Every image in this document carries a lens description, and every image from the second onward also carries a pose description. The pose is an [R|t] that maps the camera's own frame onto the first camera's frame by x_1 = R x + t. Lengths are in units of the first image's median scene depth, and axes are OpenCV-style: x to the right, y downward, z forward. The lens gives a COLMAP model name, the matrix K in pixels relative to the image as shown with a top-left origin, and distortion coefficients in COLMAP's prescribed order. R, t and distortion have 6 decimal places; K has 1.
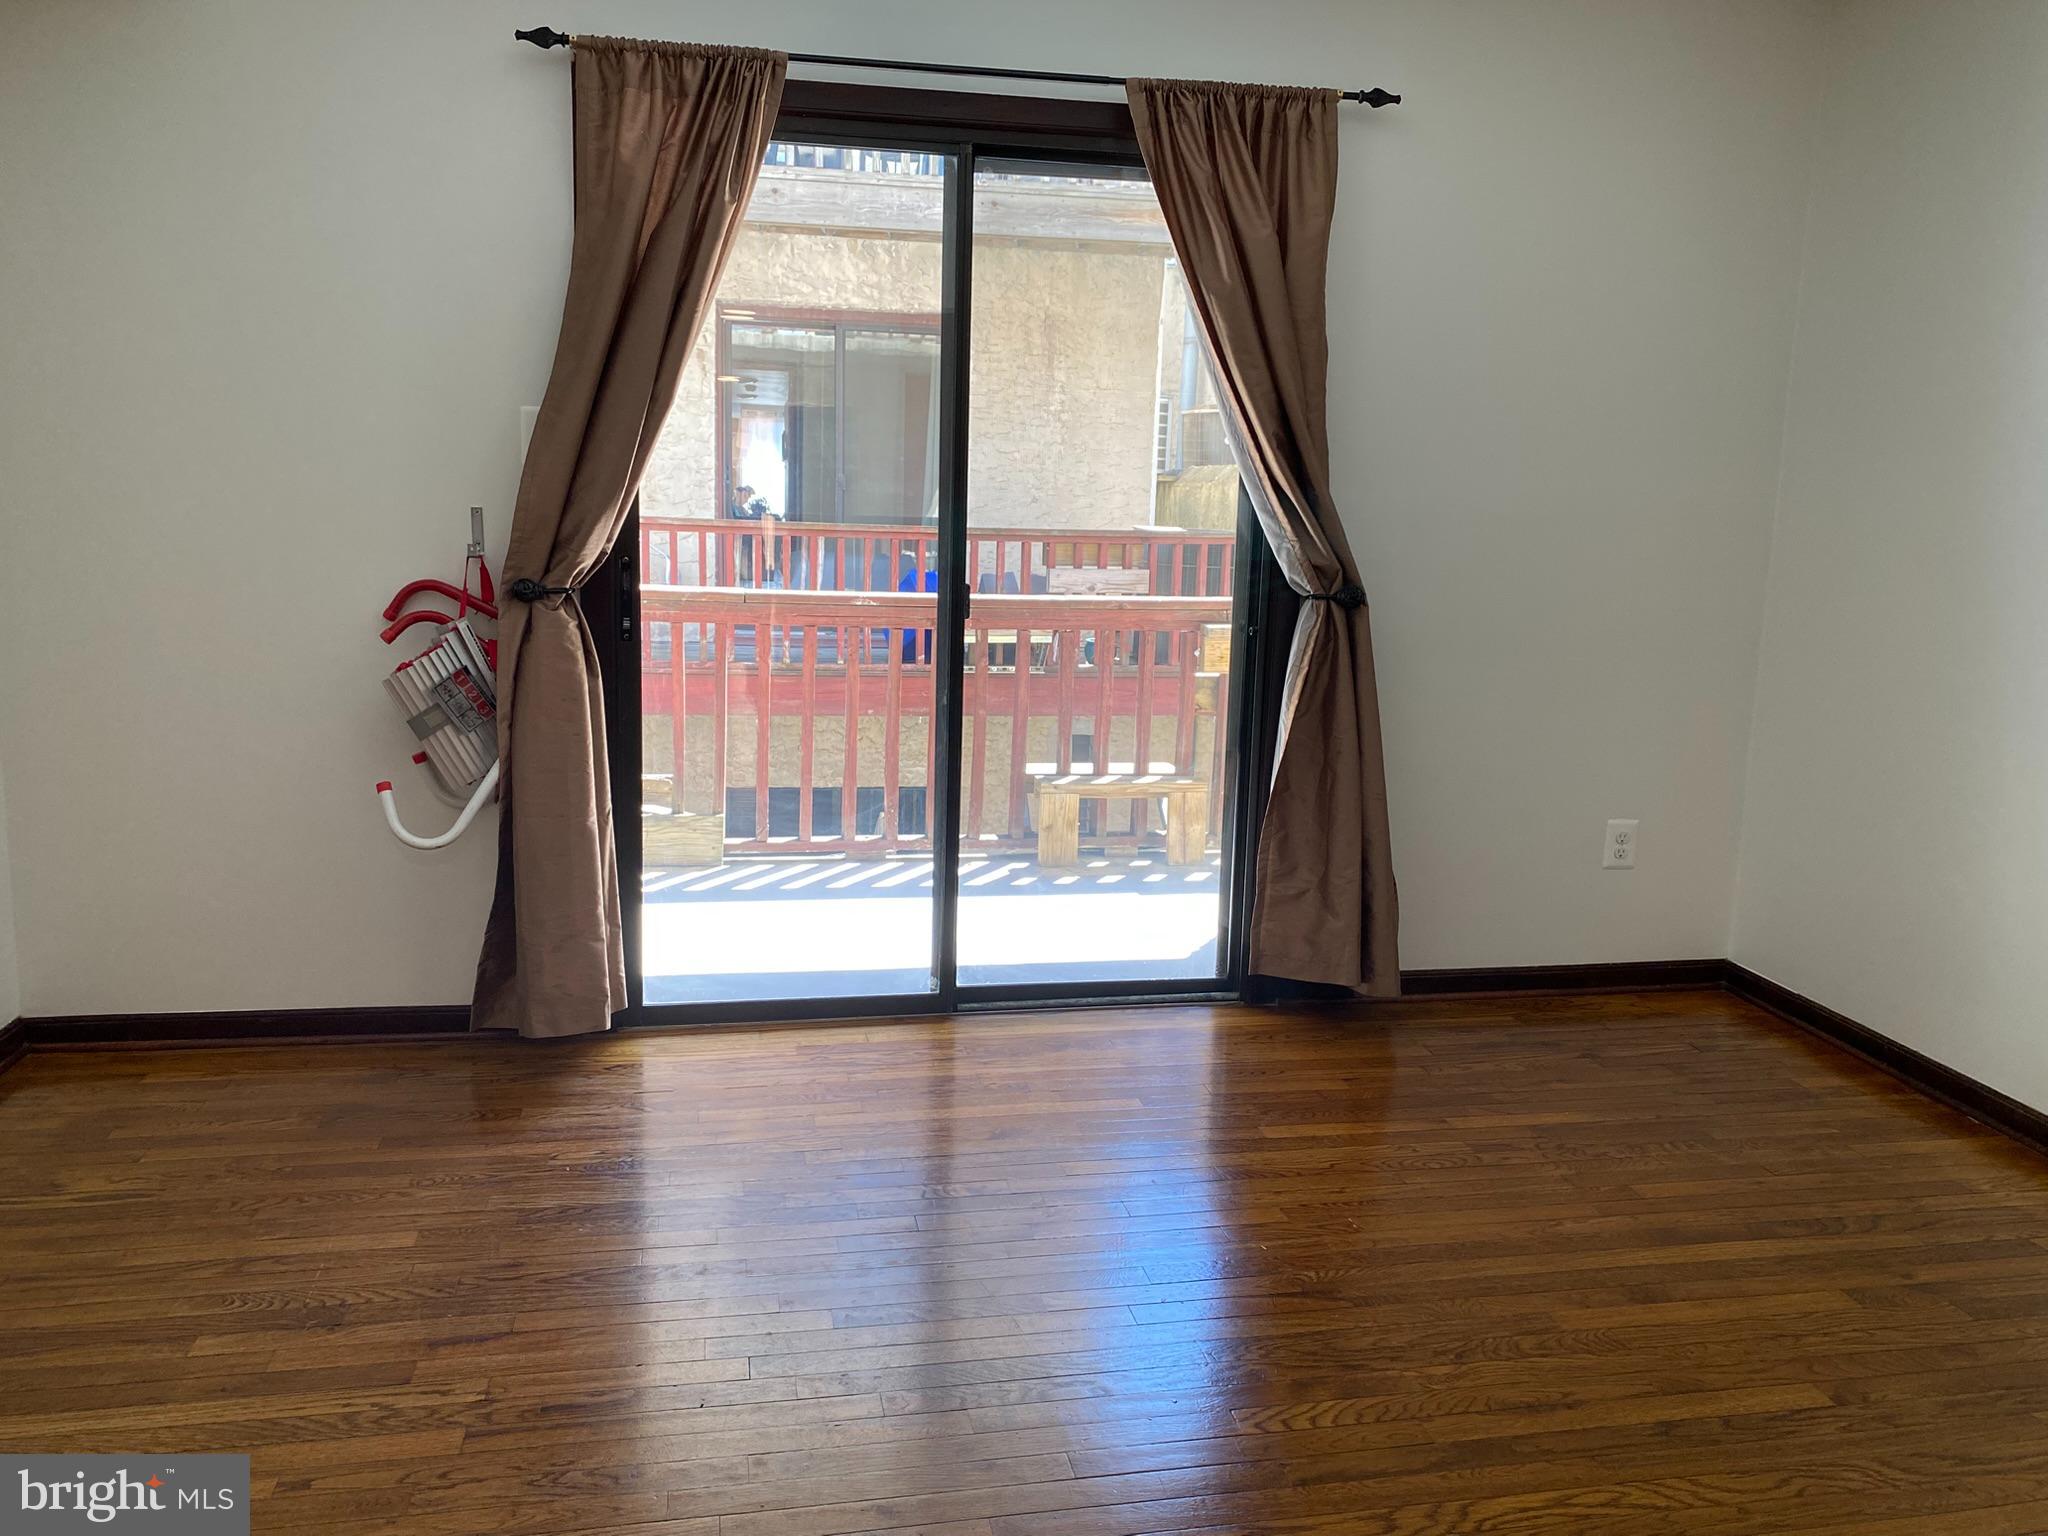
lens RADIAL K [[1583.5, 0, 1018.3], [0, 1583.5, 759.6], [0, 0, 1]] dist [0.083144, -0.100994]
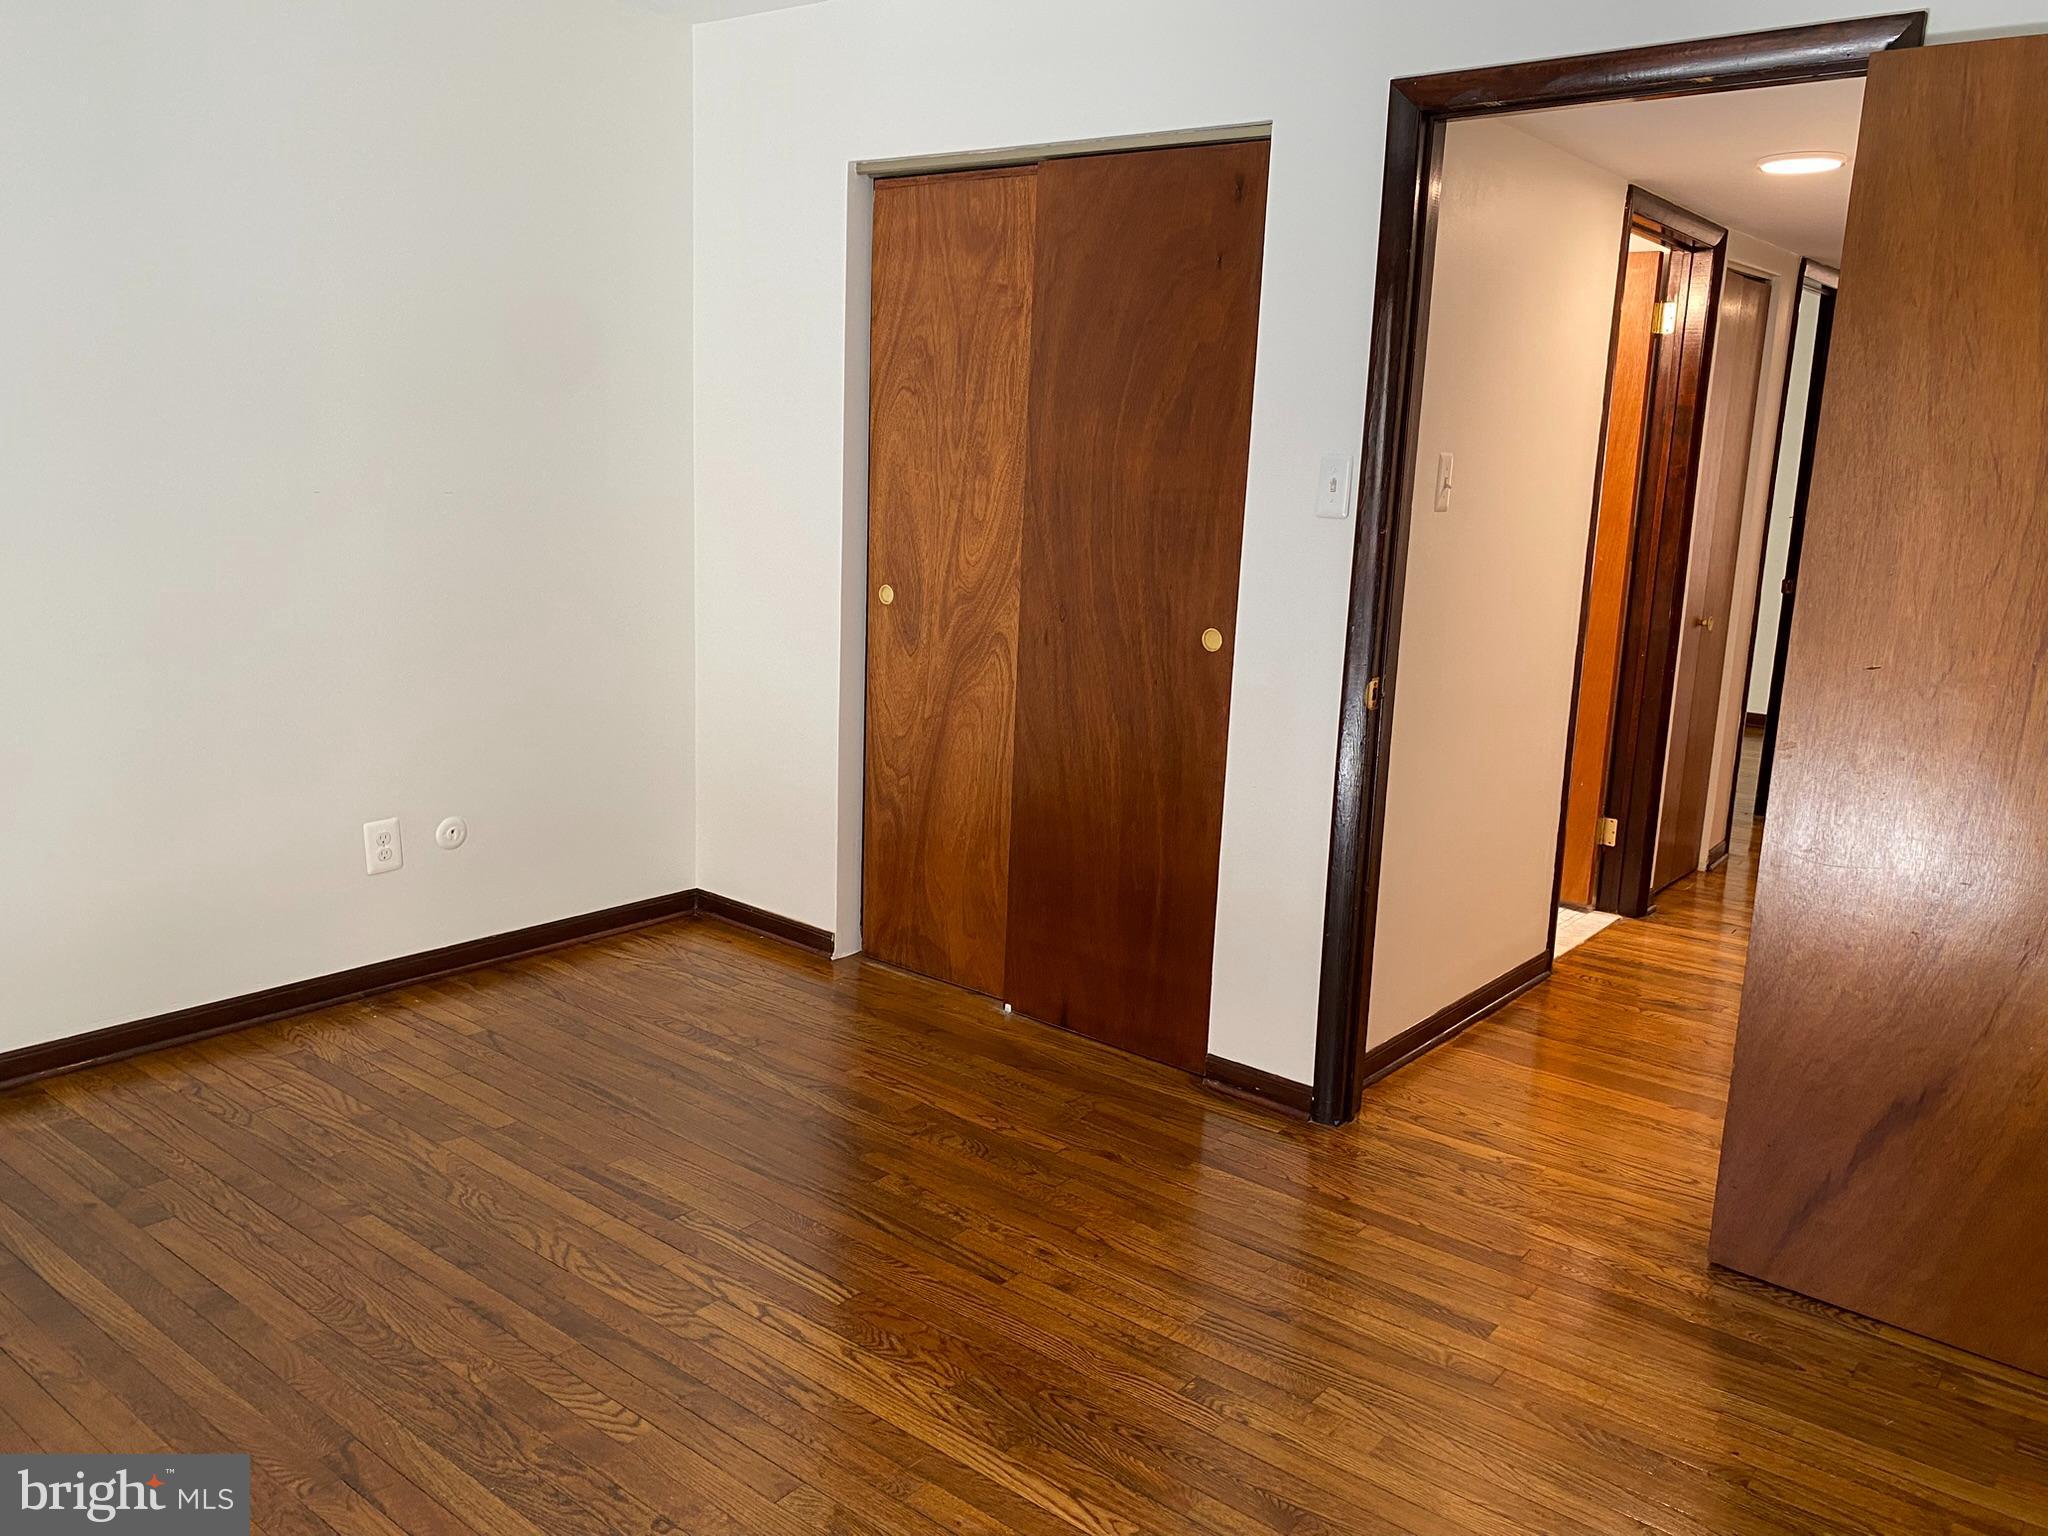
lens RADIAL K [[1583.5, 0, 1018.3], [0, 1583.5, 759.6], [0, 0, 1]] dist [0.083144, -0.100994]
pose [[-0.636769, -0.209281, 0.742110, -0.705916], [0.077785, 0.940115, 0.331864, -0.327159], [-0.767121, 0.269045, -0.582357, 1.309398]]
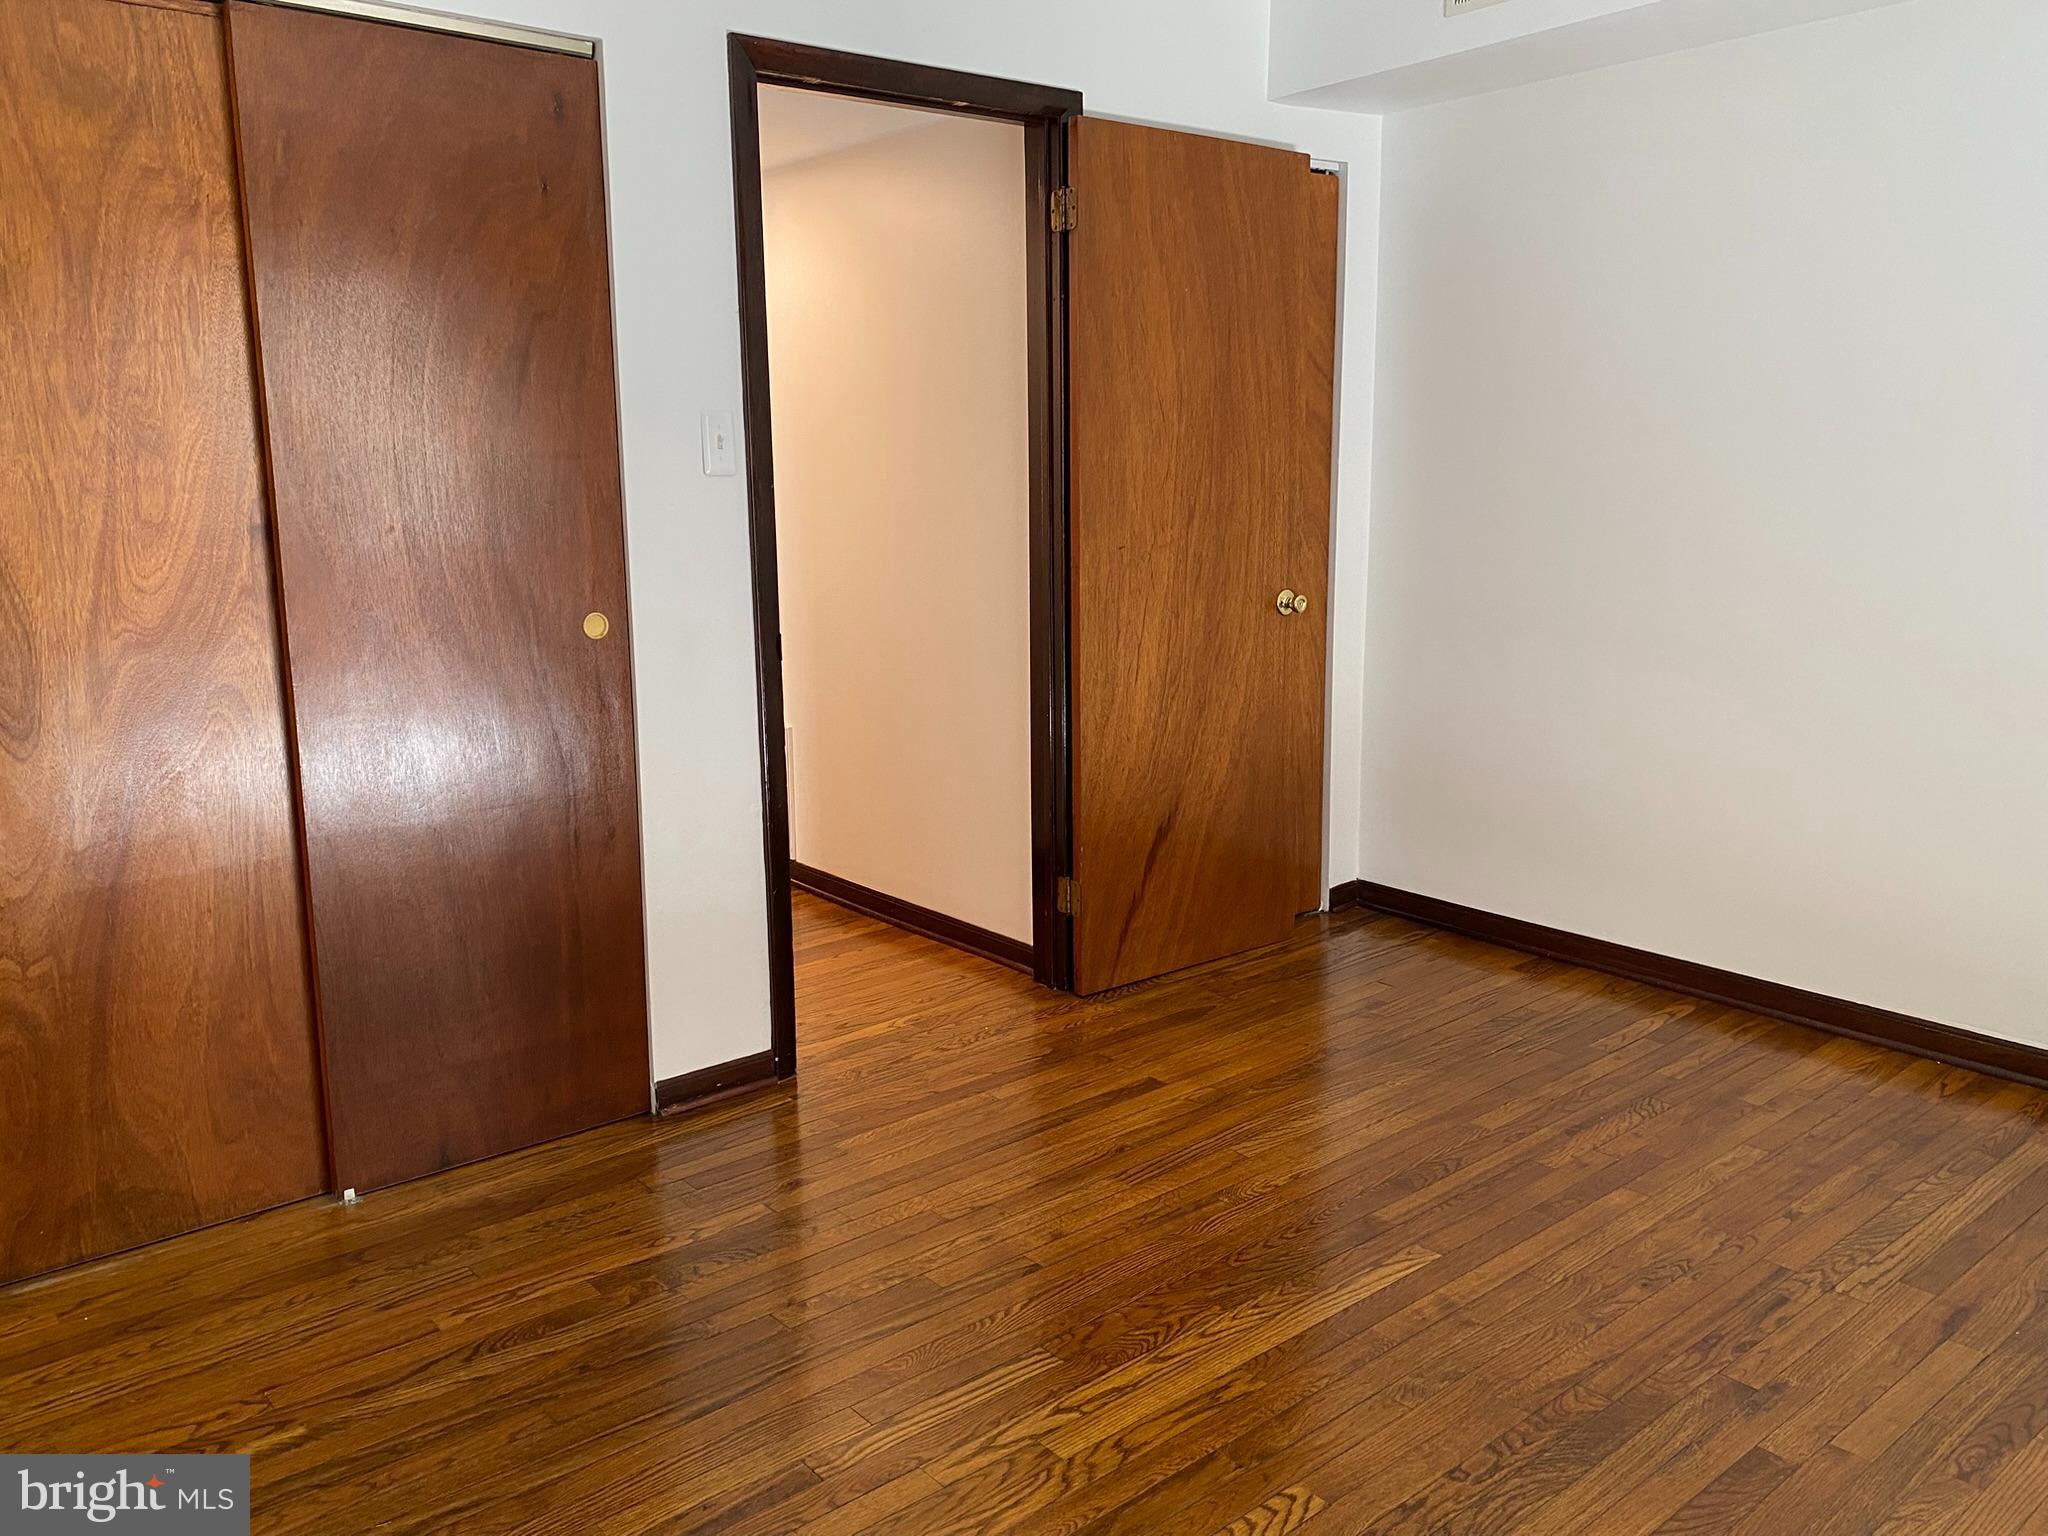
lens RADIAL K [[1583.5, 0, 1018.3], [0, 1583.5, 759.6], [0, 0, 1]] dist [0.083144, -0.100994]
pose [[-0.879979, 0.066199, -0.470376, 0.703219], [-0.100626, 0.941788, 0.320796, -0.272880], [0.464231, 0.329626, -0.822093, 1.558933]]
